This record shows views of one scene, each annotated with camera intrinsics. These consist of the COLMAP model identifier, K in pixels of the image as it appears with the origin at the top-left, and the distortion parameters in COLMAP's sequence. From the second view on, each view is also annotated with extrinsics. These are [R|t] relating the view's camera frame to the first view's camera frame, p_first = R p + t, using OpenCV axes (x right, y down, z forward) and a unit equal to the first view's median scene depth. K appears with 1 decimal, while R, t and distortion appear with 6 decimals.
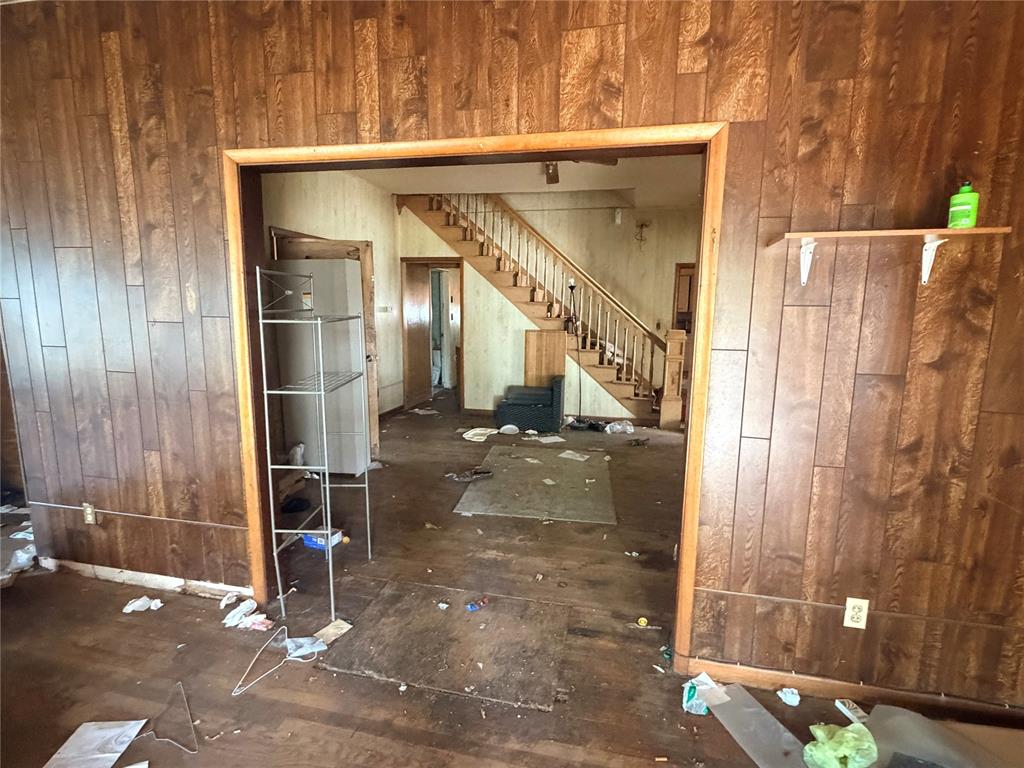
lens RADIAL K [[503.5, 0, 512.5], [0, 503.5, 383.5], [0, 0, 1]] dist [0.001741, -0.000589]
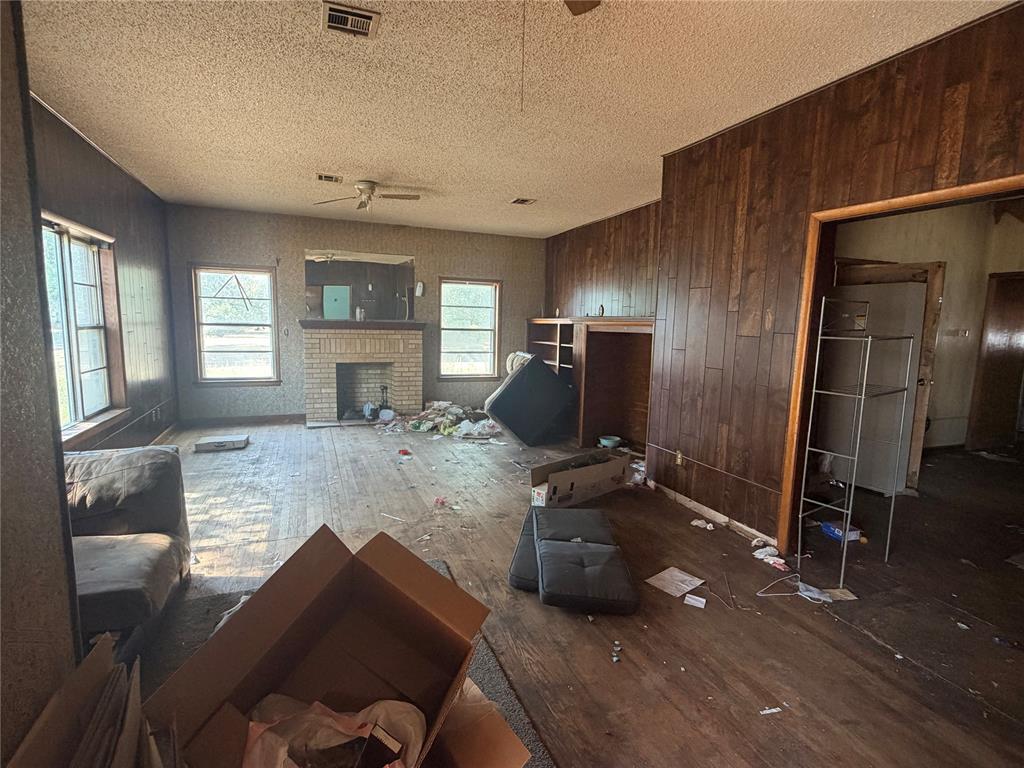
lens RADIAL K [[503.5, 0, 513.1], [0, 503.5, 385.2], [0, 0, 1]] dist [0.001741, -0.000589]
pose [[0.558289, 0.111427, -0.822130, 0.135250], [-0.143039, 0.989028, 0.036913, 0.058699], [0.817223, 0.096988, 0.568102, -0.350399]]
